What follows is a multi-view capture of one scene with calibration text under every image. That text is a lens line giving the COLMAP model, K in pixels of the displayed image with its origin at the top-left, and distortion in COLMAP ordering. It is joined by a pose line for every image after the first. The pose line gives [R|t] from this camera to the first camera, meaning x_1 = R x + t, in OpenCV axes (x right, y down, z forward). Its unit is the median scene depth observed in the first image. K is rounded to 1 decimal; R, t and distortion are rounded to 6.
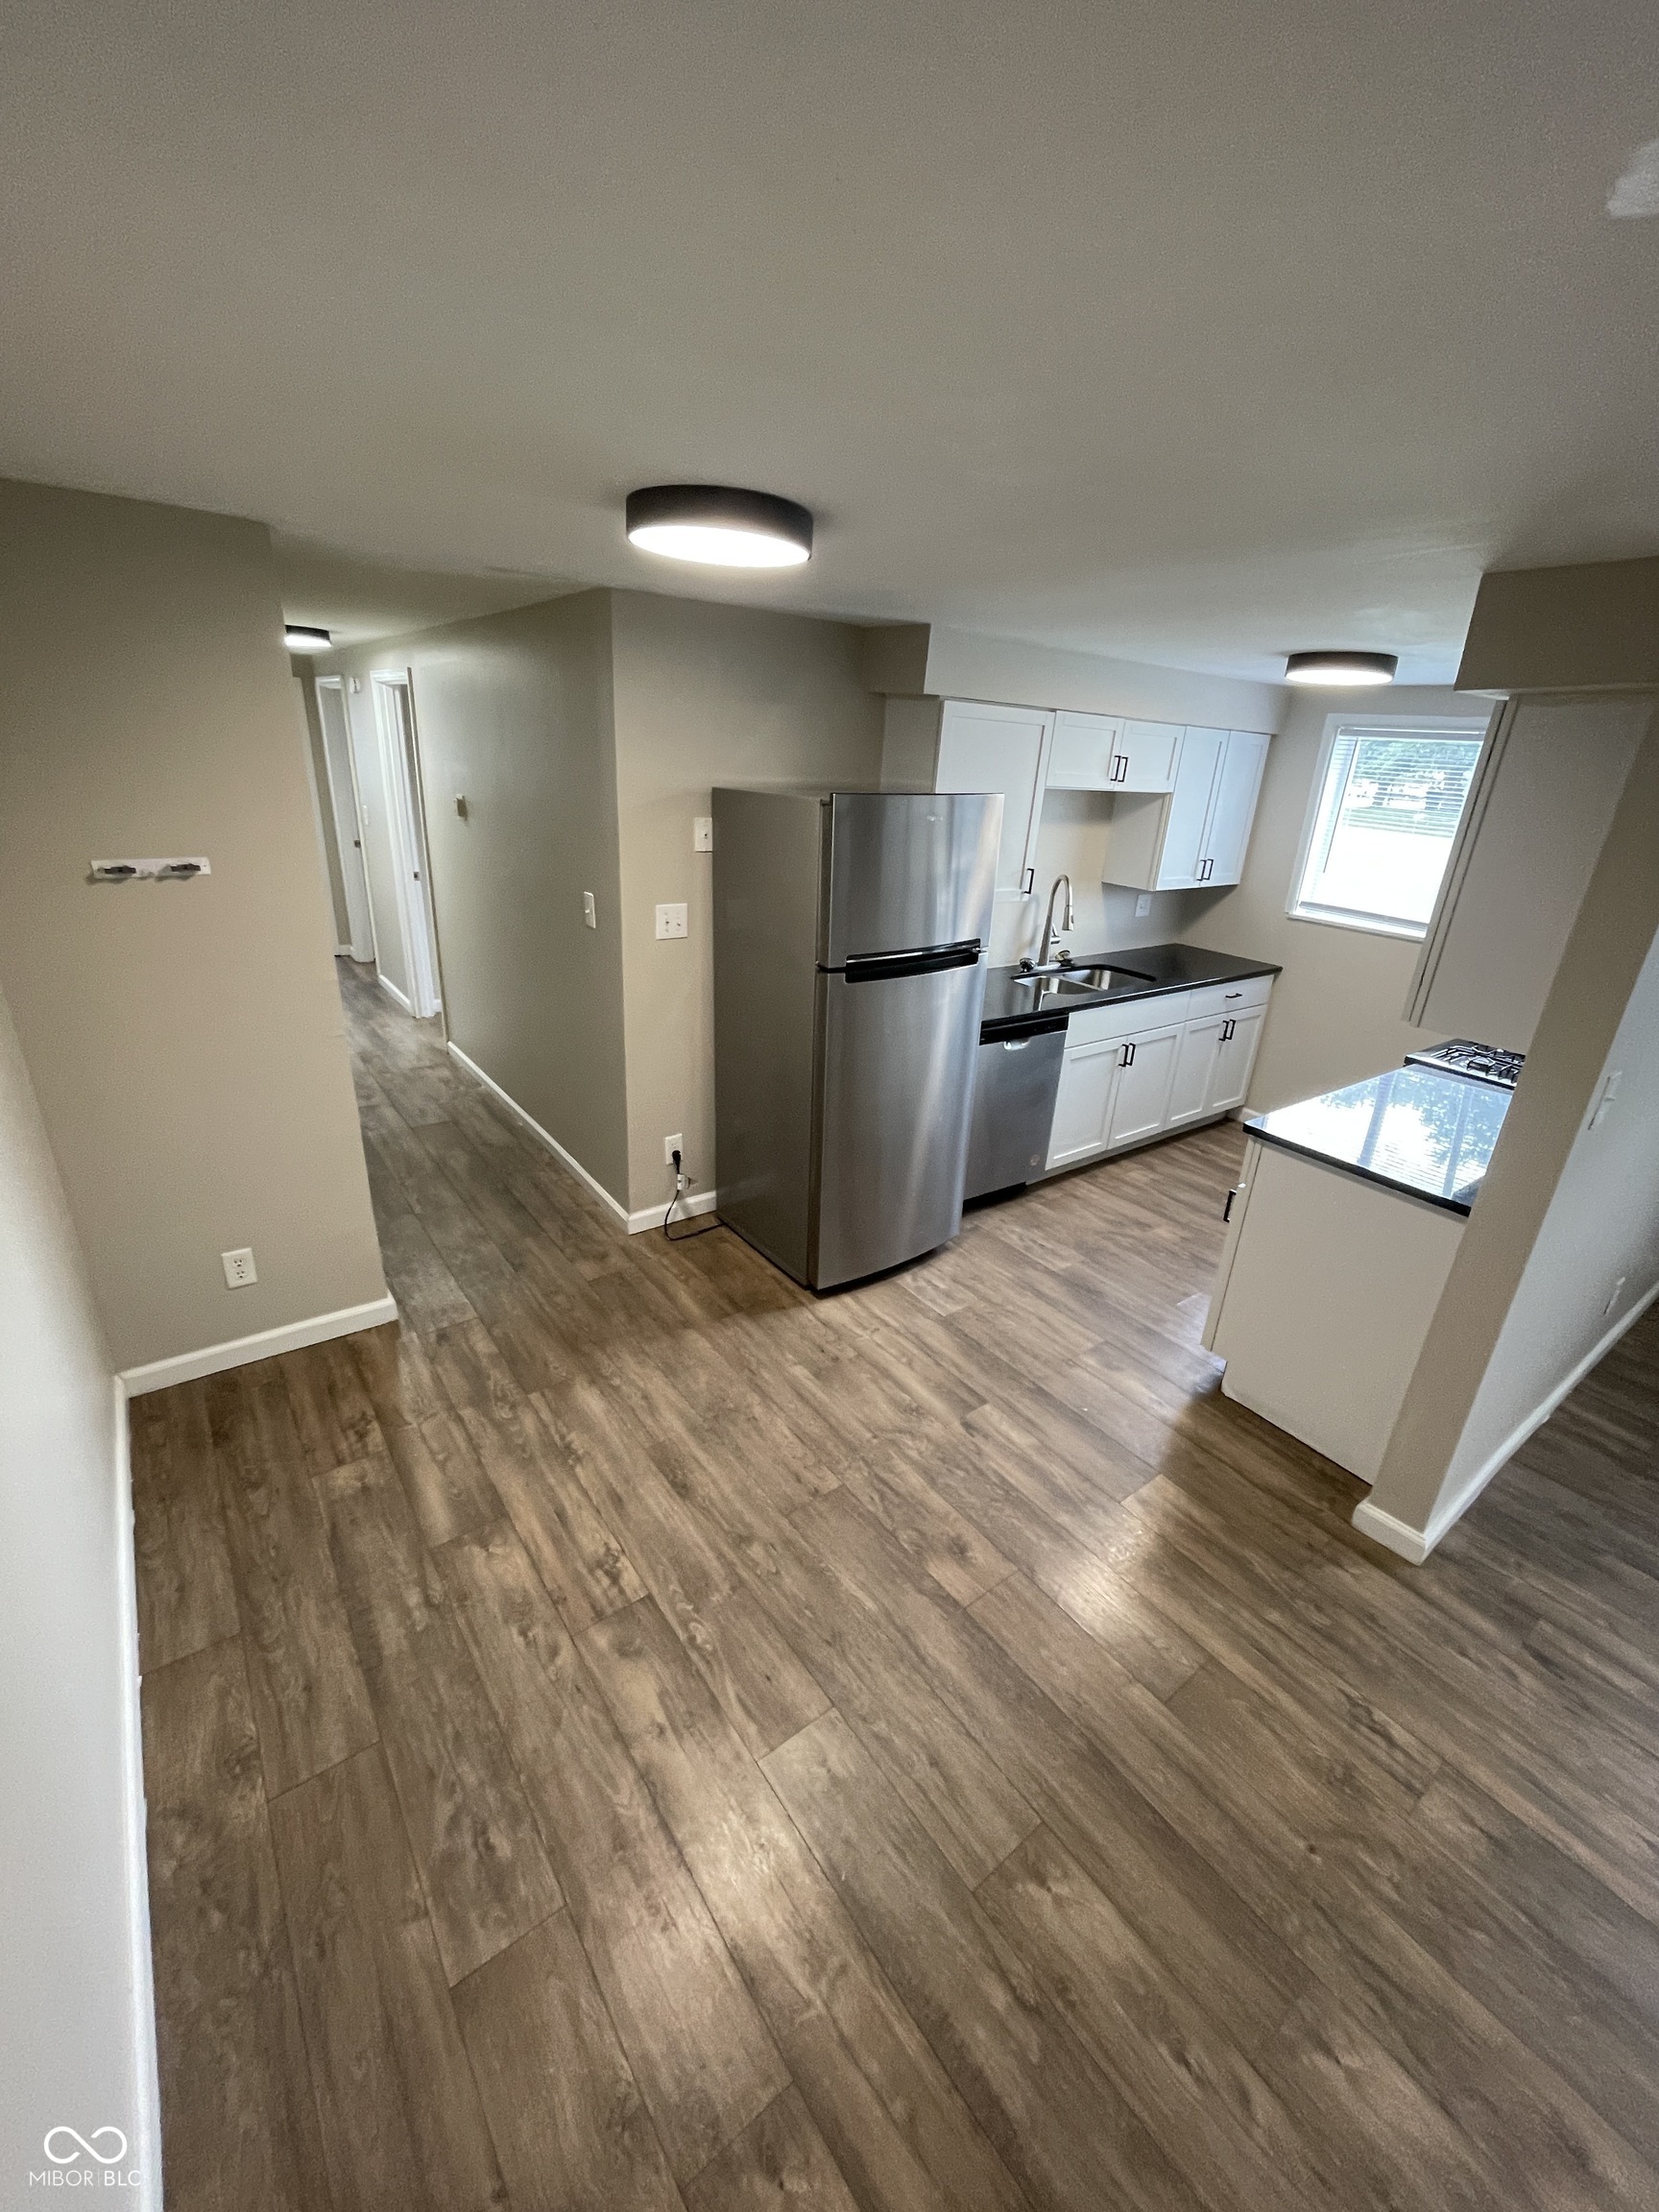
lens RADIAL K [[880.6, 0, 829.5], [0, 880.6, 1106.0], [0, 0, 1]] dist [0.005571, -0.000407]
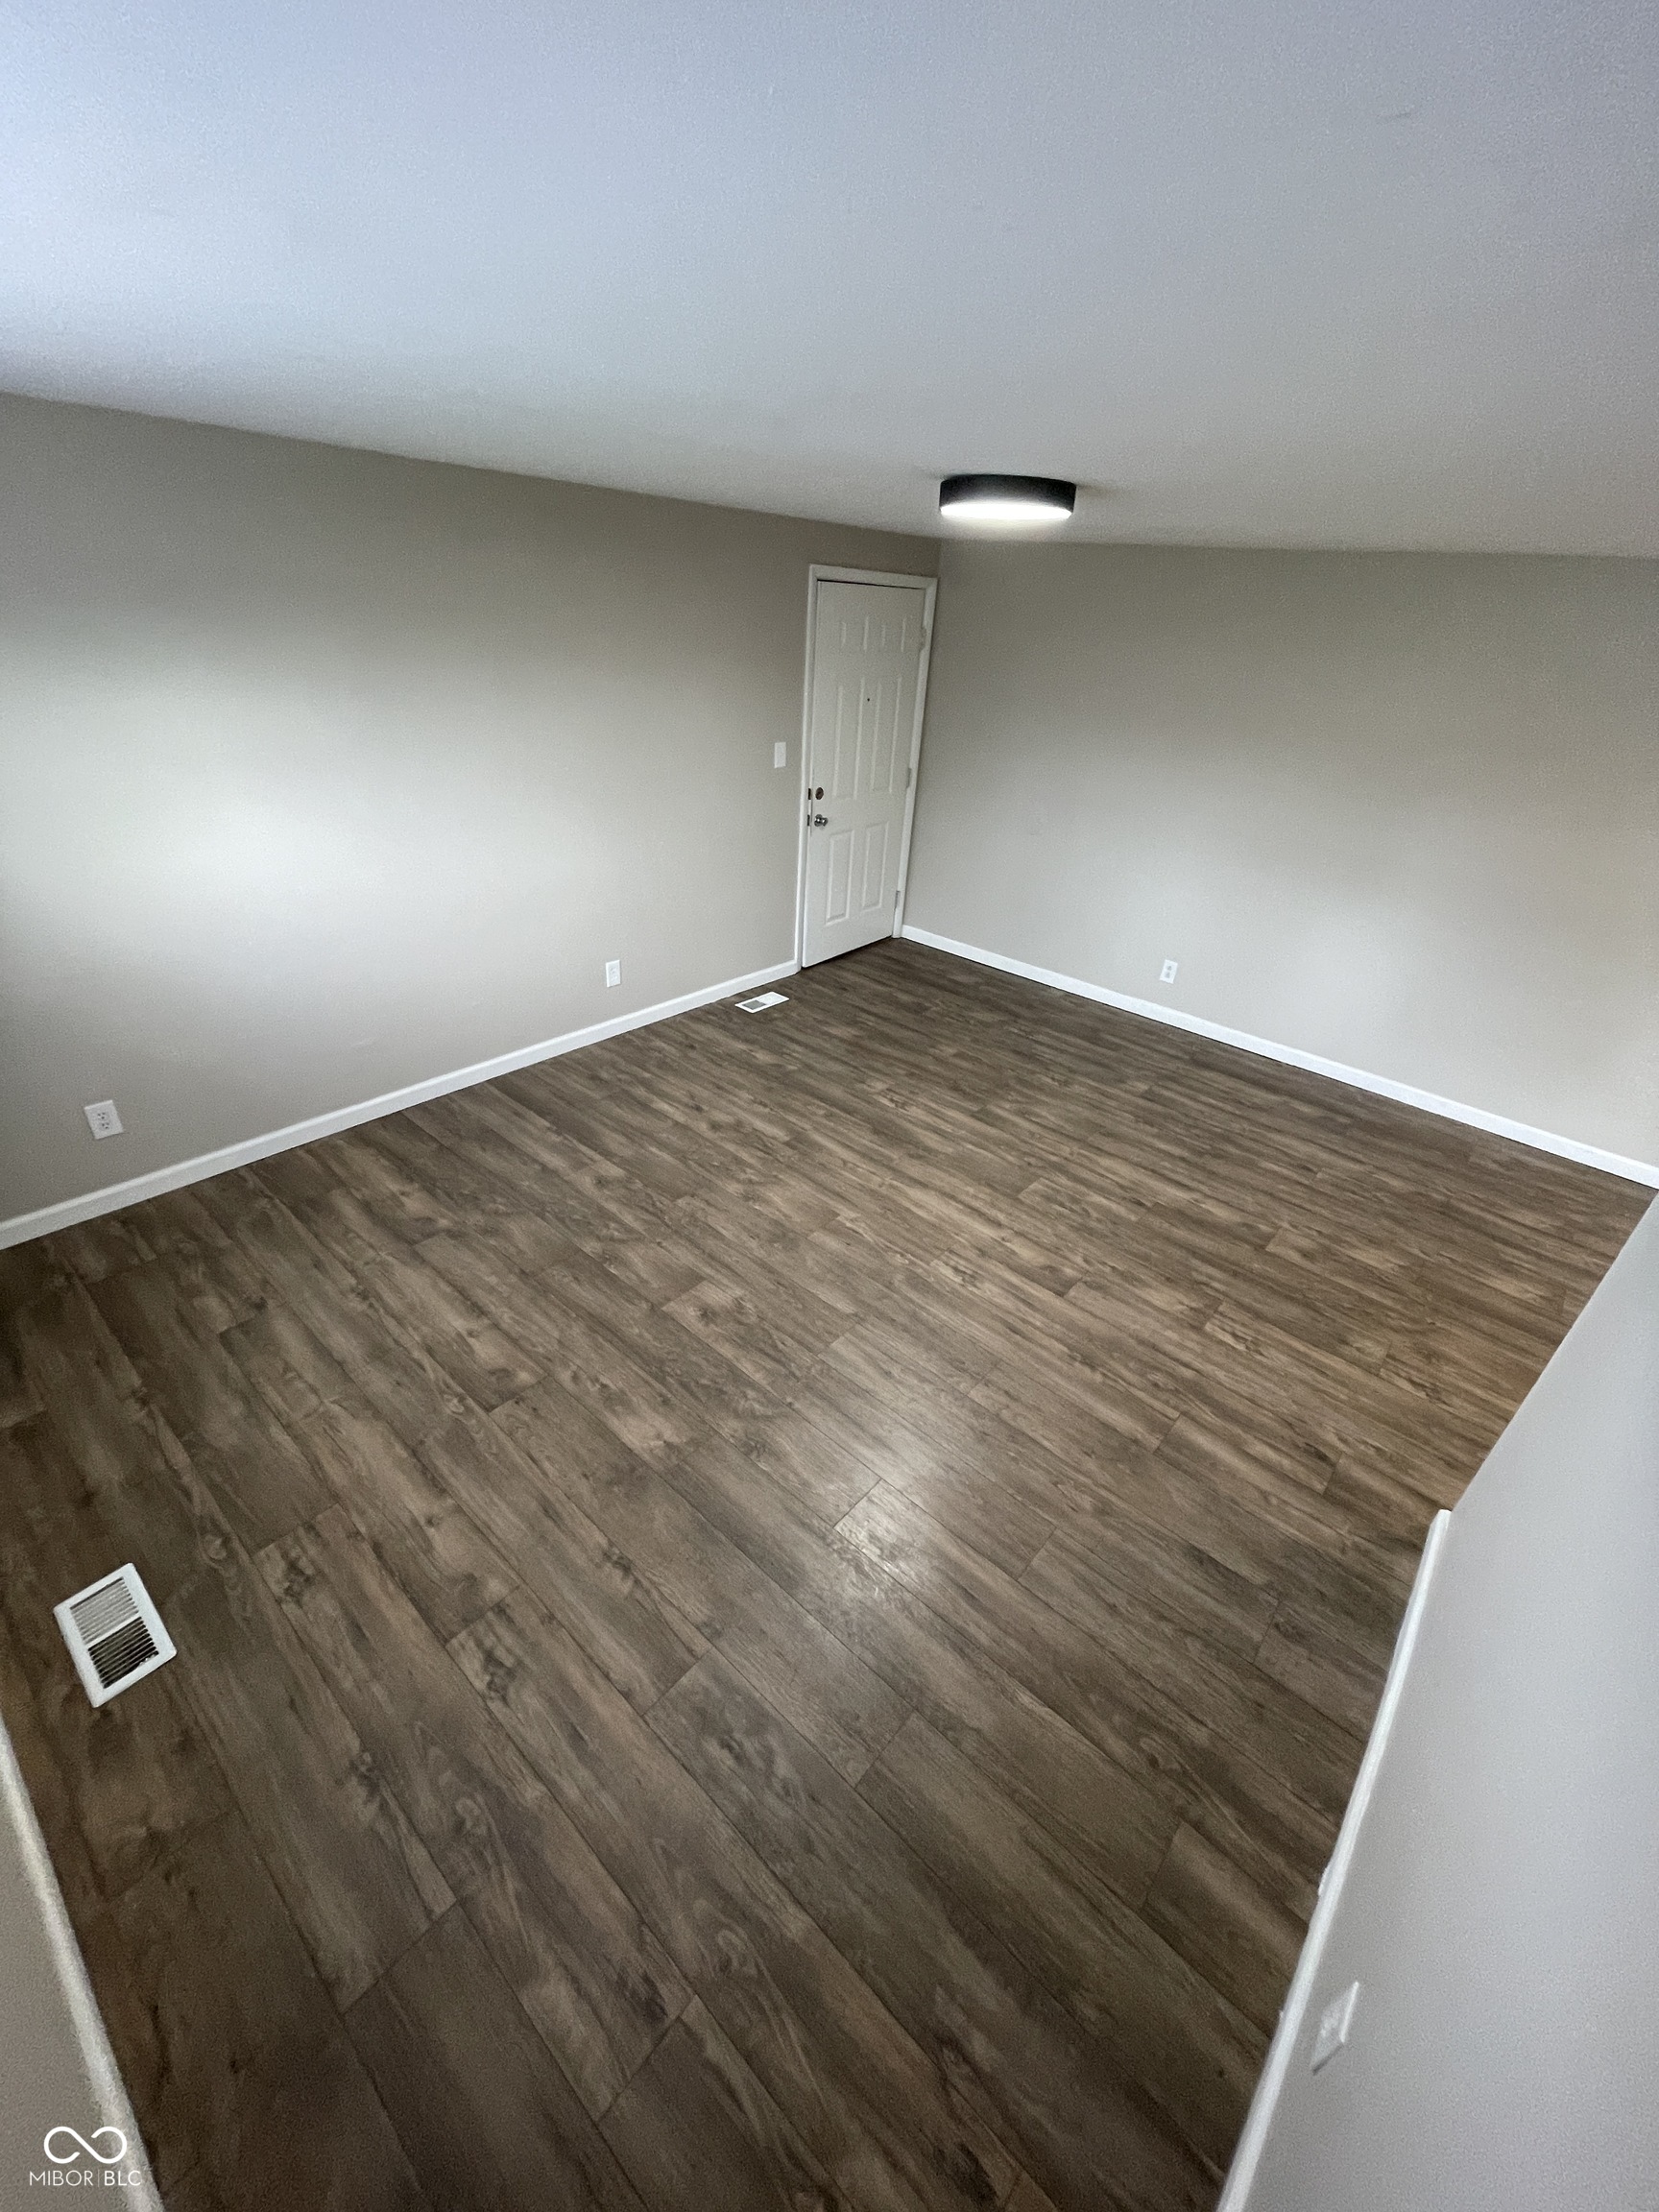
lens RADIAL K [[887.4, 0, 829.5], [0, 887.4, 1106.0], [0, 0, 1]] dist [-0.001766, -0.000249]
pose [[-0.971028, -0.003295, -0.238945, 1.318992], [-0.189744, 0.618473, 0.762554, -0.344246], [0.145268, 0.785799, -0.601179, 0.950824]]
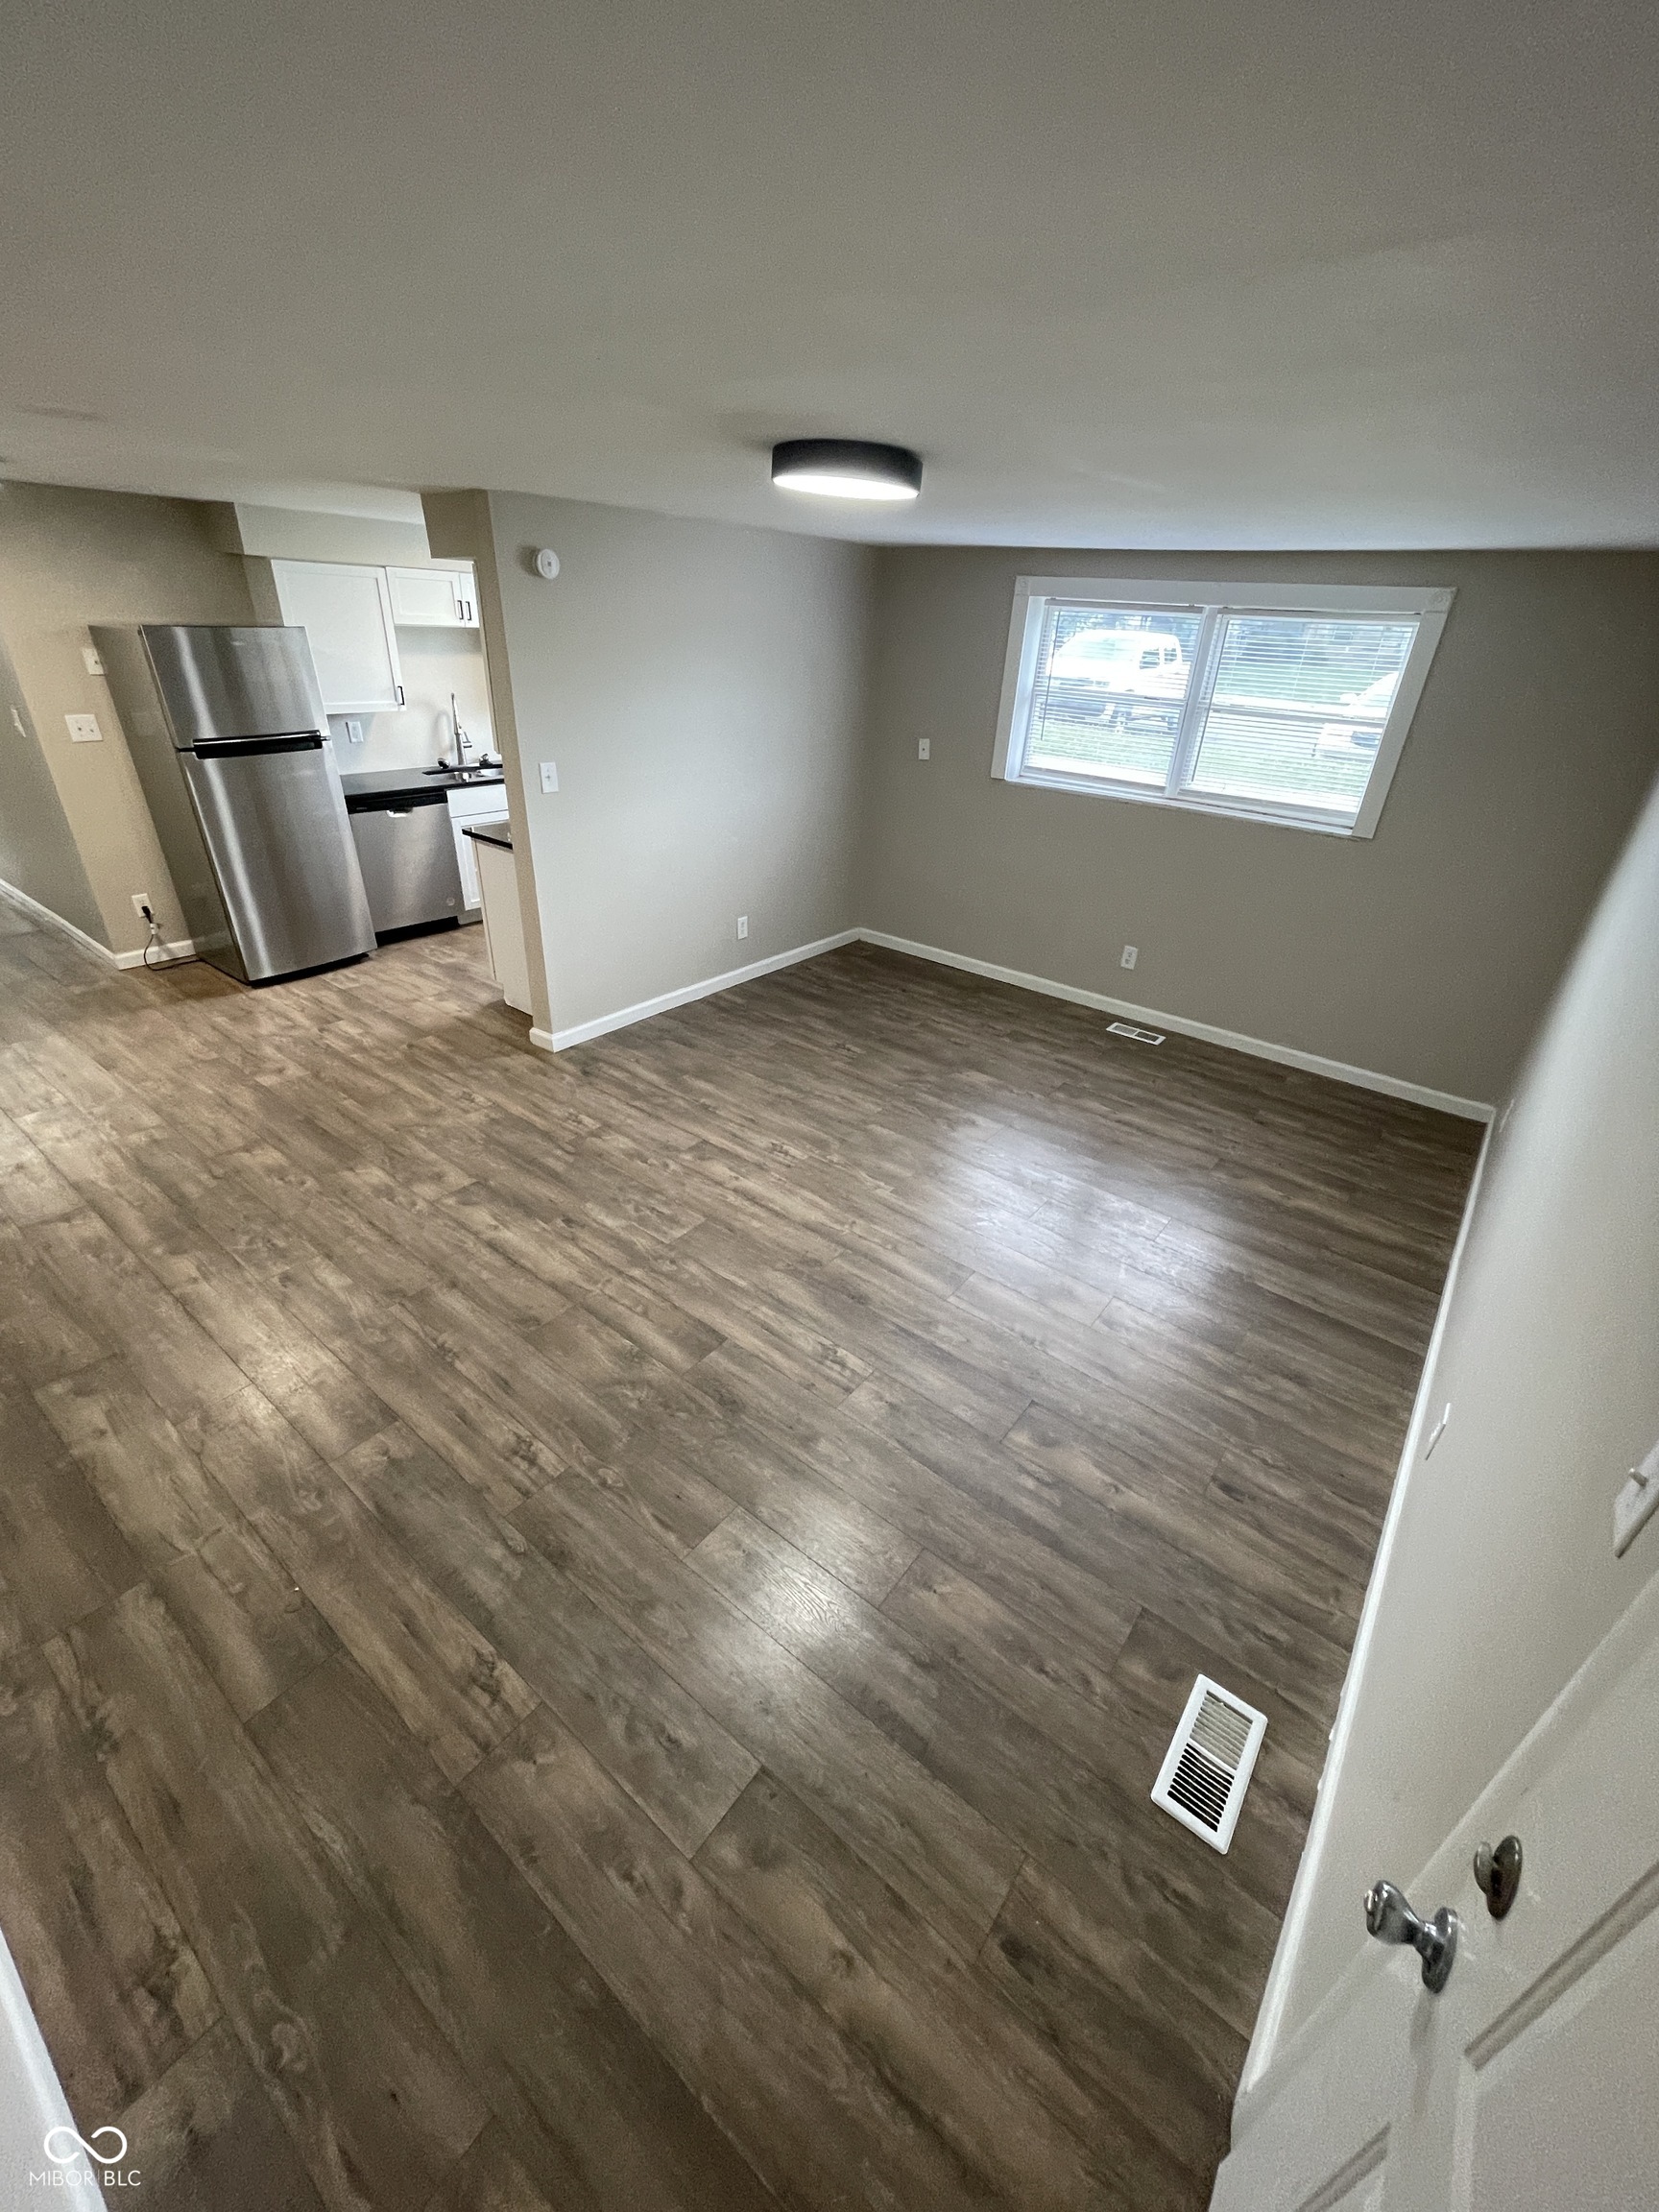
lens RADIAL K [[887.4, 0, 829.5], [0, 887.4, 1106.0], [0, 0, 1]] dist [-0.001766, -0.000249]
pose [[0.966037, -0.134727, 0.220502, 0.672851], [0.104009, 0.983879, 0.145477, 0.350790], [-0.236547, -0.117602, 0.964477, -0.830834]]
